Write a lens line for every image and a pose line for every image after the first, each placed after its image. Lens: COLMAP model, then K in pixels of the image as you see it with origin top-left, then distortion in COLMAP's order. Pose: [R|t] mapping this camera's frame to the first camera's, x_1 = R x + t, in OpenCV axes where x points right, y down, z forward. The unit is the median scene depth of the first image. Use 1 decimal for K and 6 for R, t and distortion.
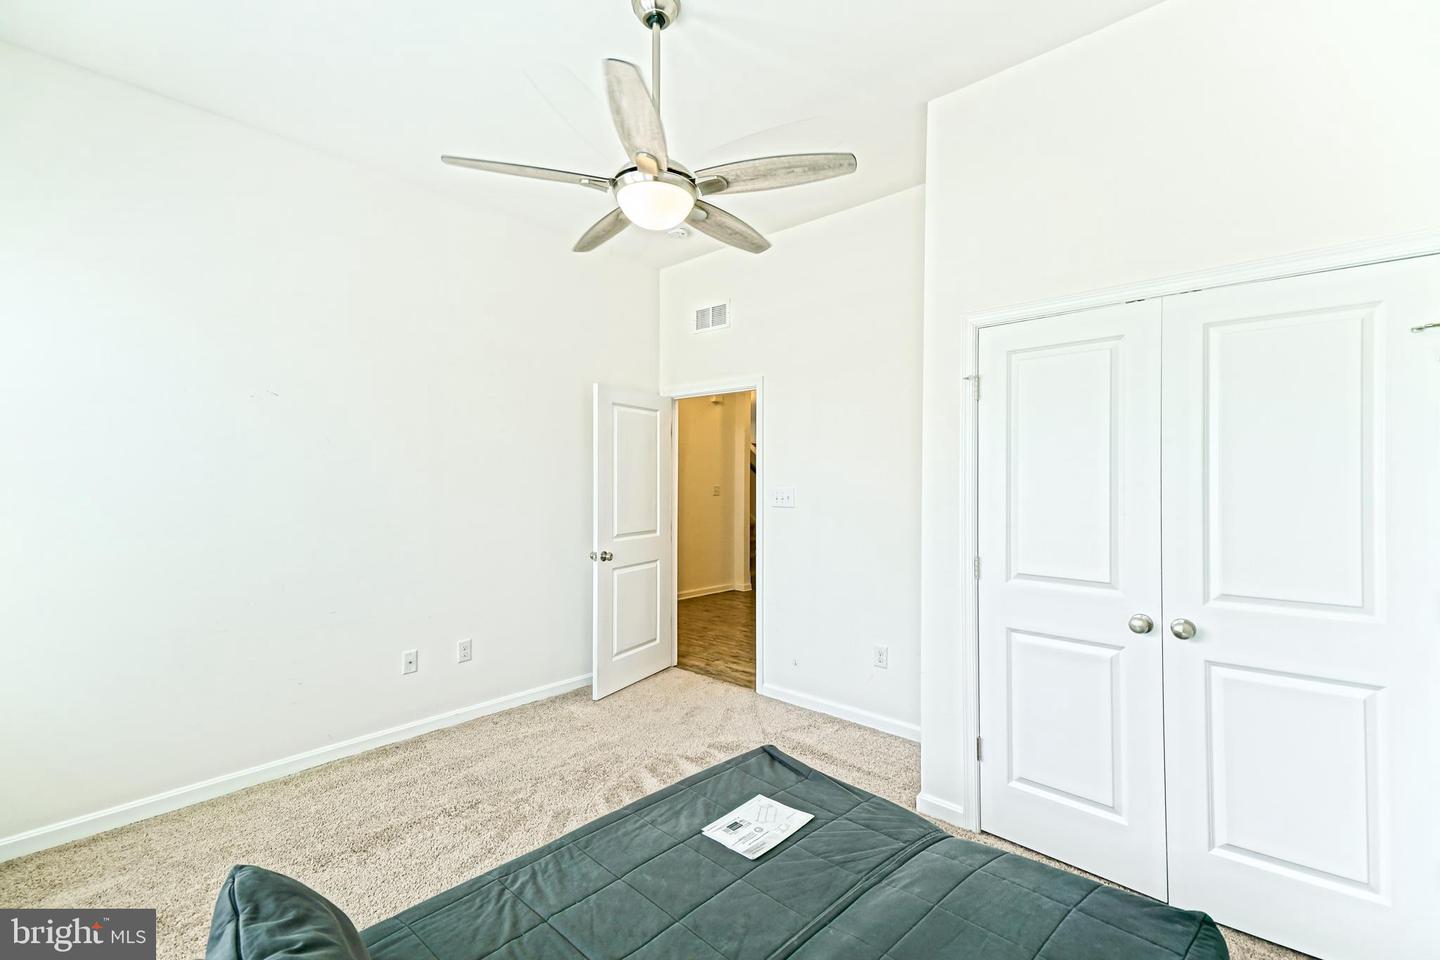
lens RADIAL K [[656.5, 0, 718.8], [0, 656.5, 475.4], [0, 0, 1]] dist [0.025732, 0.000096]
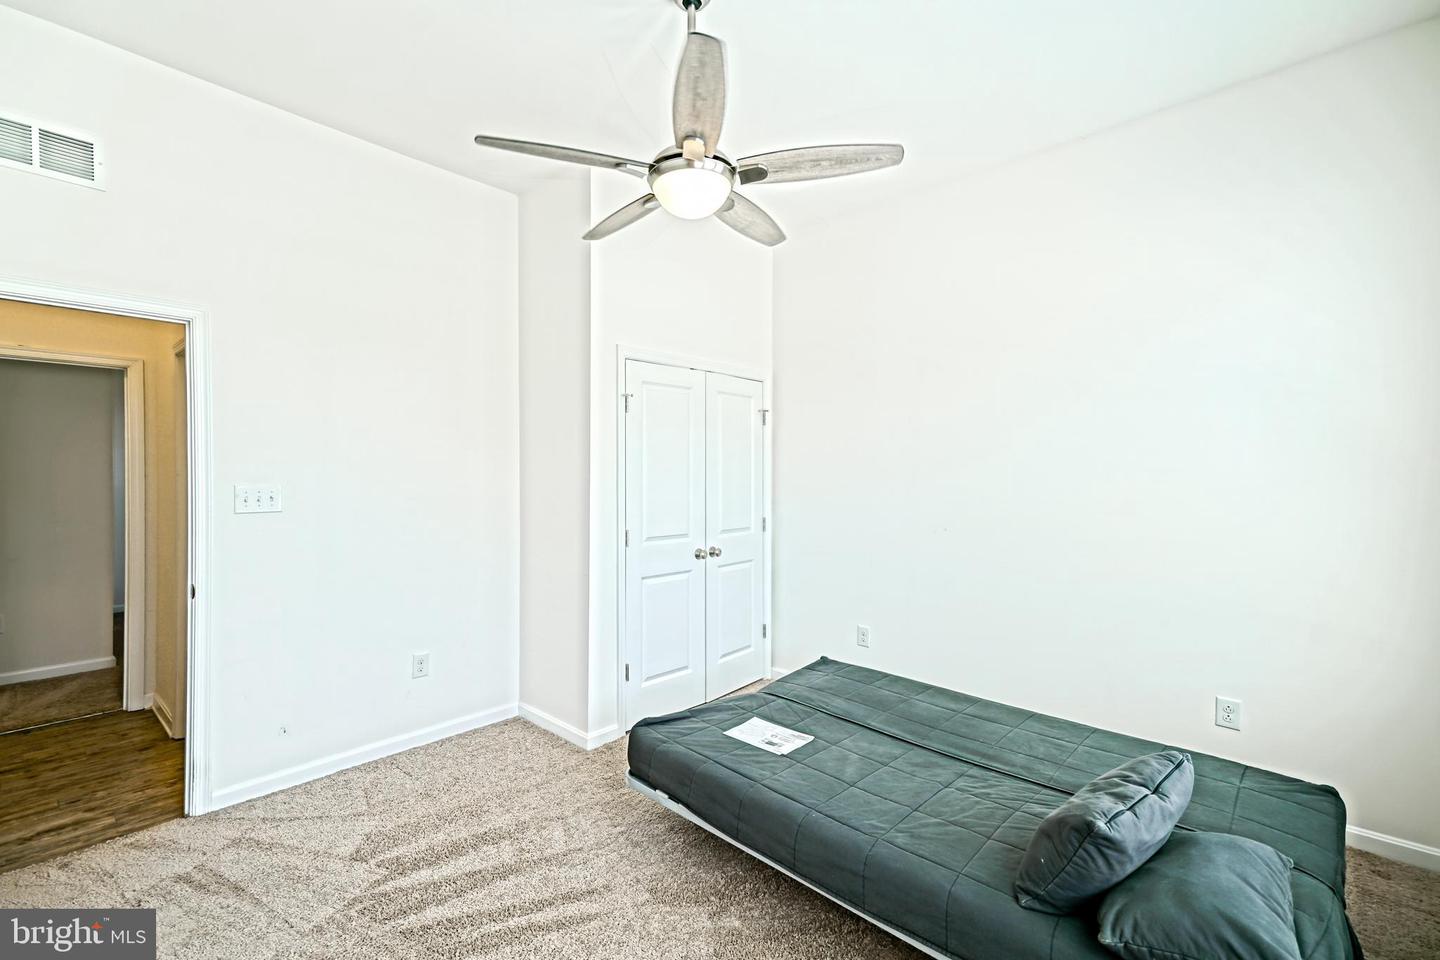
lens RADIAL K [[628.8, 0, 720.0], [0, 628.8, 480.0], [0, 0, 1]] dist [0.021377, -0.000023]
pose [[-0.018302, -0.013198, 0.999745, -0.903975], [-0.008968, 0.999875, 0.013036, 0.003008], [-0.999792, -0.008727, -0.018418, 0.854559]]
